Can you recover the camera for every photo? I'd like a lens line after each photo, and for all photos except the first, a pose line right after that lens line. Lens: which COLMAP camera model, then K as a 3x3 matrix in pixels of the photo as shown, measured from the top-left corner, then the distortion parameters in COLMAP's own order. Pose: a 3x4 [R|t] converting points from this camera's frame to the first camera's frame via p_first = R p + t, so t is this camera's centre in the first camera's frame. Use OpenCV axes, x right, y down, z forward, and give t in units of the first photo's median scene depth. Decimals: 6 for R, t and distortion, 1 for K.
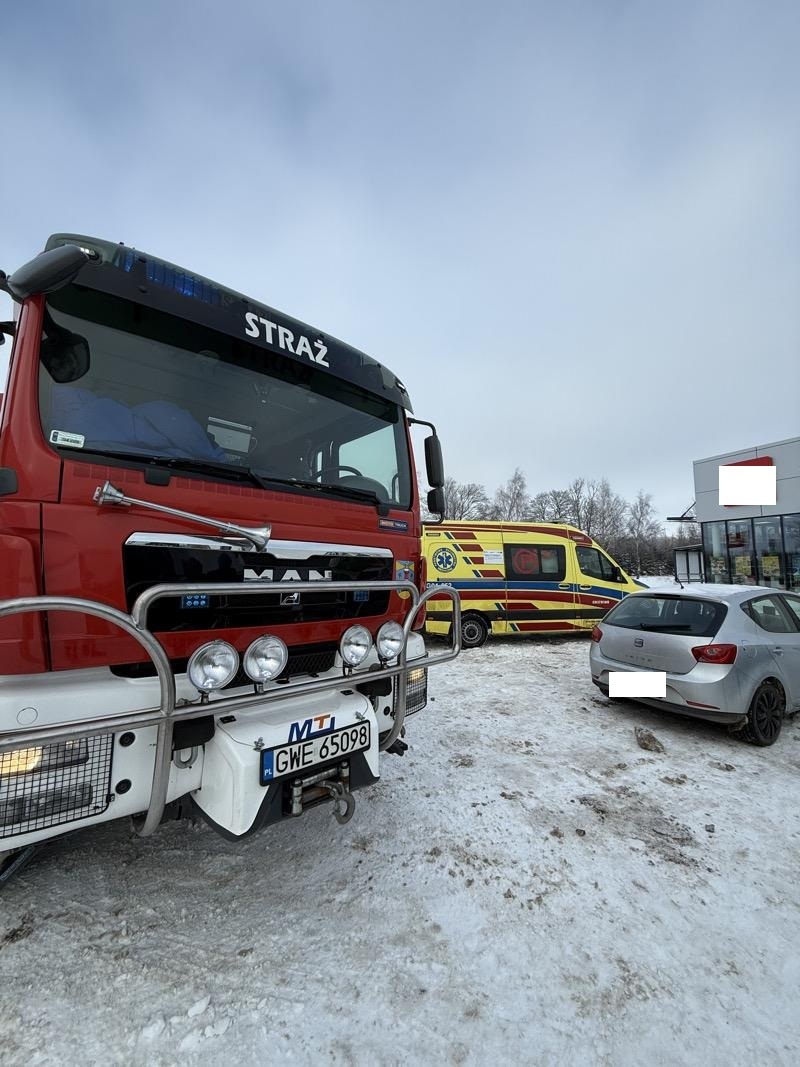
lens RADIAL K [[398.8, 0, 400.0], [0, 398.8, 533.5], [0, 0, 1]] dist [0.023946, 0.000046]
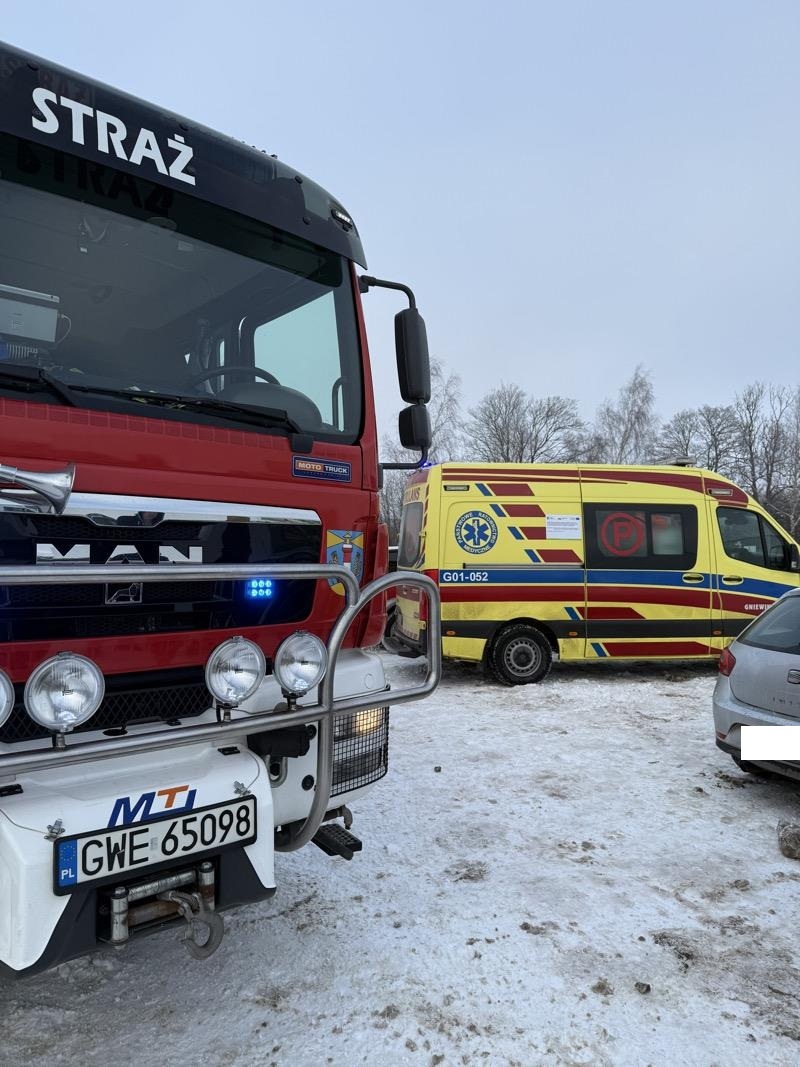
lens RADIAL K [[707.6, 0, 400.0], [0, 707.6, 533.5], [0, 0, 1]] dist [0.050003, -0.026987]
pose [[0.999065, -0.002471, -0.043159, 0.136987], [0.005269, 0.997881, 0.064845, 0.006756], [0.042907, -0.065012, 0.996962, -0.017203]]
